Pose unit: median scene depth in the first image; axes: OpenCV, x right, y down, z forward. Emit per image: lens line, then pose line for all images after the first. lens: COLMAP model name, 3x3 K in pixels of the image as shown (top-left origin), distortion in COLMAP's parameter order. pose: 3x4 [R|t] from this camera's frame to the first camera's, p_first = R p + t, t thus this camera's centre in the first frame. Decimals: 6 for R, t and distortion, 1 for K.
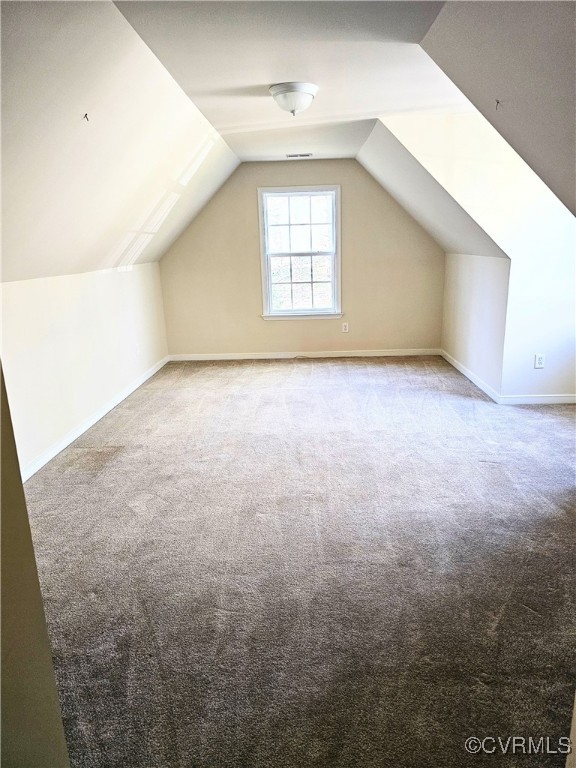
lens RADIAL K [[518.2, 0, 282.4], [0, 518.2, 367.5], [0, 0, 1]] dist [0.048473, -0.046778]
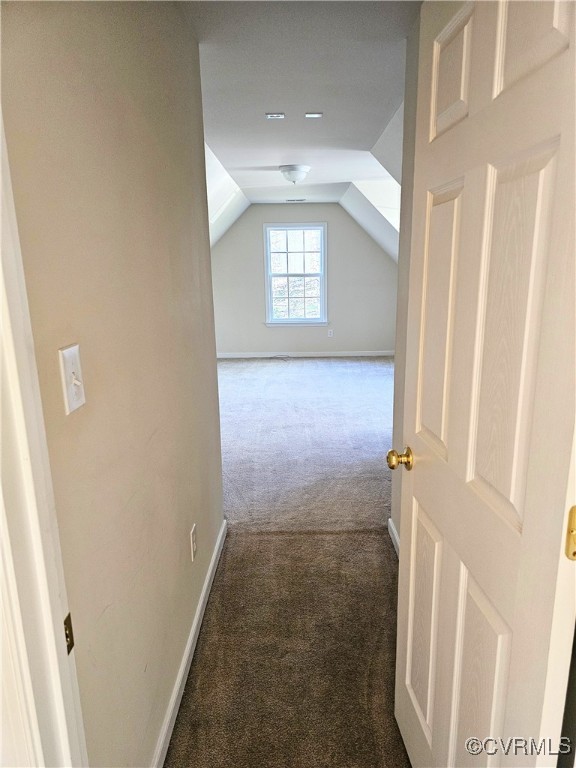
lens RADIAL K [[518.2, 0, 289.5], [0, 518.2, 384.8], [0, 0, 1]] dist [0.048473, -0.046778]
pose [[0.999453, 0.008230, 0.032020, -0.023412], [-0.007895, 0.999913, -0.010579, 0.078921], [-0.032104, 0.010320, 0.999431, -0.330232]]
